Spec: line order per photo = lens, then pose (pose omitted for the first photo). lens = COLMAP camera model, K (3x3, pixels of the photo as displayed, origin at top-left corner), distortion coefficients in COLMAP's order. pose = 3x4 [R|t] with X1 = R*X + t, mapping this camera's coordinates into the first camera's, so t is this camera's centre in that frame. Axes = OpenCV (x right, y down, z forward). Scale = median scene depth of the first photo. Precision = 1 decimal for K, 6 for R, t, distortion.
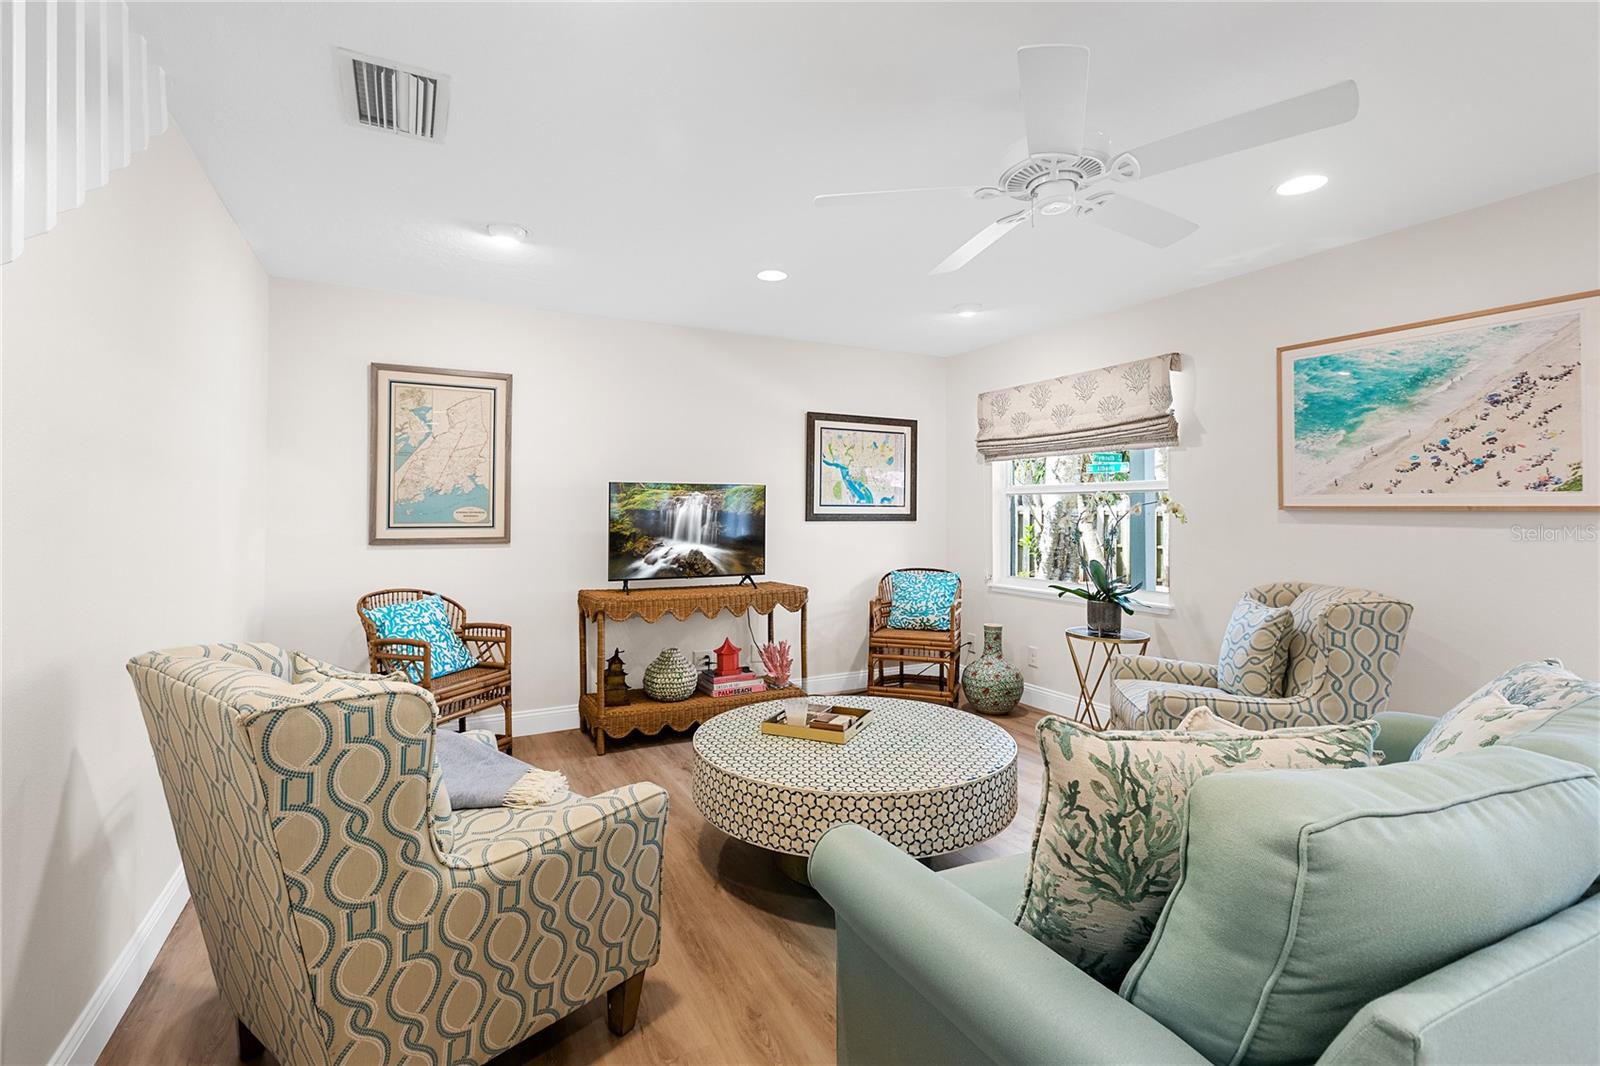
lens RADIAL K [[733.6, 0, 797.3], [0, 733.6, 505.4], [0, 0, 1]] dist [-0.000261, -0.000074]
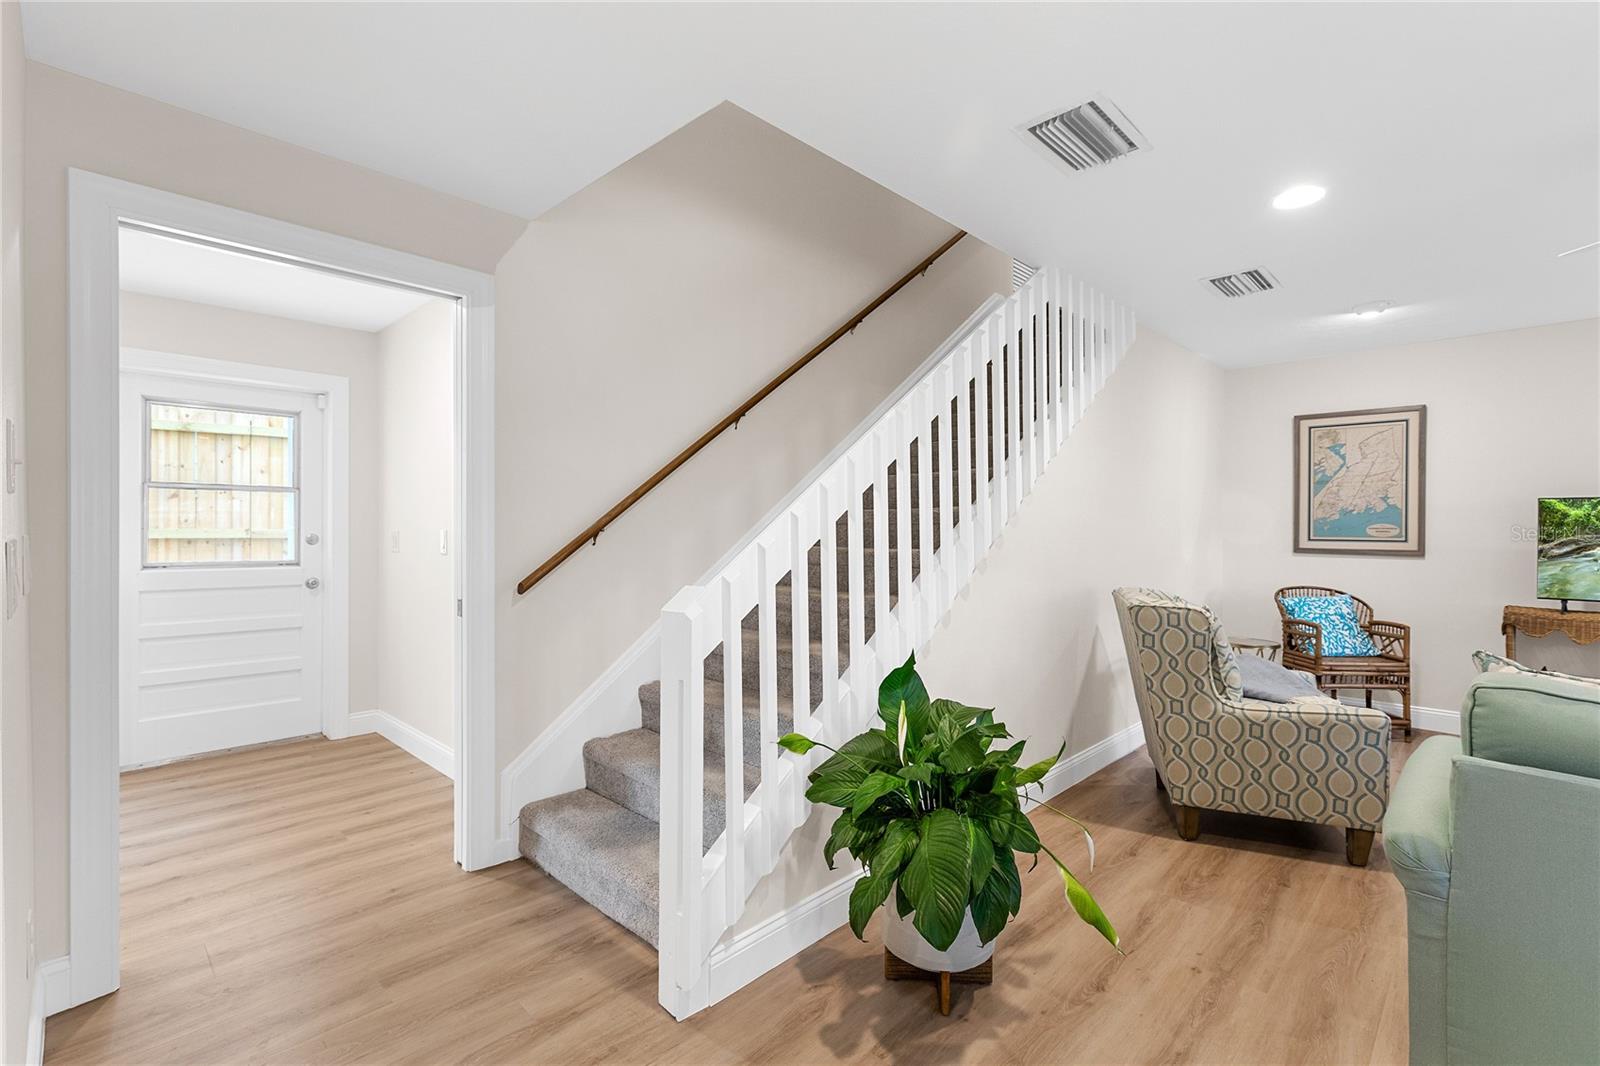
lens RADIAL K [[733.6, 0, 797.3], [0, 733.6, 505.4], [0, 0, 1]] dist [-0.000261, -0.000074]
pose [[0.308400, -0.026697, -0.950882, 0.410787], [0.003646, 0.999632, -0.026883, 0.000707], [0.951250, 0.004824, 0.308383, -0.275050]]
